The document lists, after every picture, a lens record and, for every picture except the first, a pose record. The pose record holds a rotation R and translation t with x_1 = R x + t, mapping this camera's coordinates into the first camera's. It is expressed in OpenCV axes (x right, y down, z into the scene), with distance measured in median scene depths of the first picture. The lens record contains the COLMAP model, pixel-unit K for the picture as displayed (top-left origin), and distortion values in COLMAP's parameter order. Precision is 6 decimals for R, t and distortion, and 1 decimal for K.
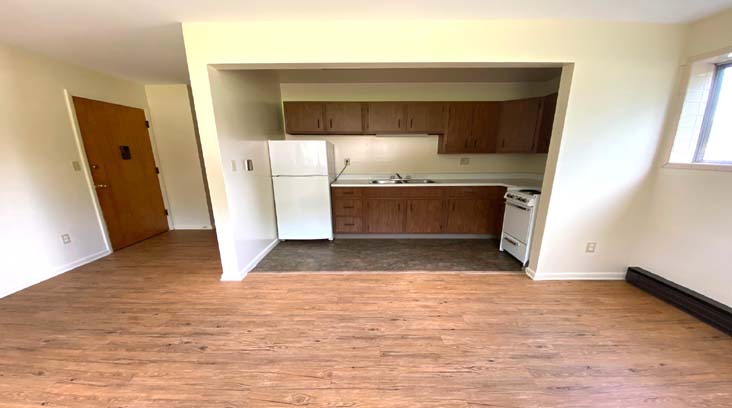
lens RADIAL K [[296.1, 0, 362.9], [0, 296.1, 206.4], [0, 0, 1]] dist [0.033099, -0.030550]
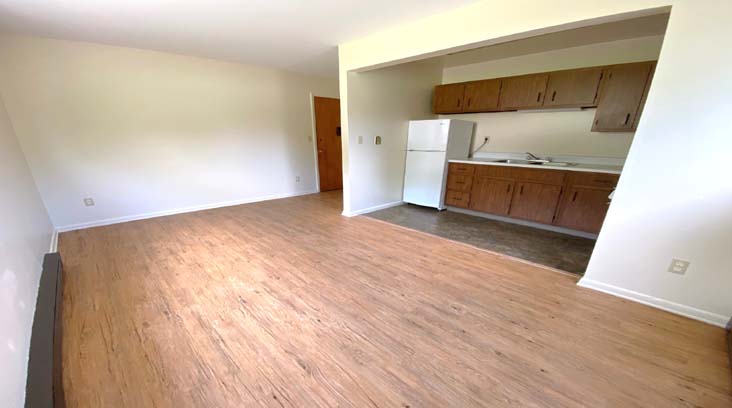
lens RADIAL K [[296.1, 0, 362.9], [0, 296.1, 206.4], [0, 0, 1]] dist [0.033099, -0.030550]
pose [[0.699886, 0.174600, -0.692585, 0.540807], [-0.130772, 0.984595, 0.116065, 0.010904], [0.702181, 0.009339, 0.711937, -0.009391]]
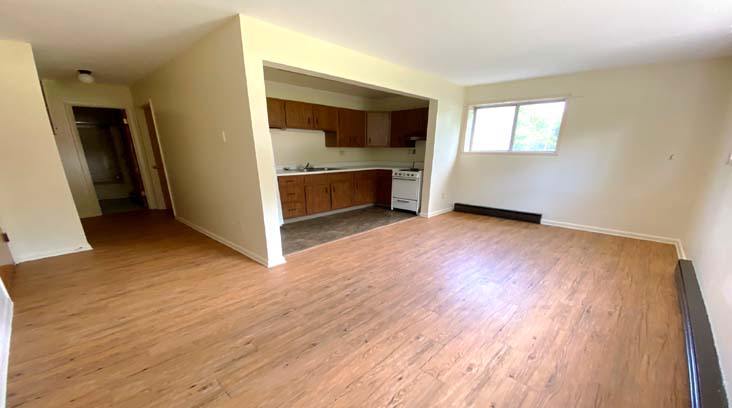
lens RADIAL K [[296.1, 0, 362.9], [0, 296.1, 206.4], [0, 0, 1]] dist [0.033099, -0.030550]
pose [[0.685079, -0.136093, 0.715644, -0.778790], [0.121355, 0.989988, 0.072093, 0.001107], [-0.718290, 0.037457, 0.694735, 0.027863]]
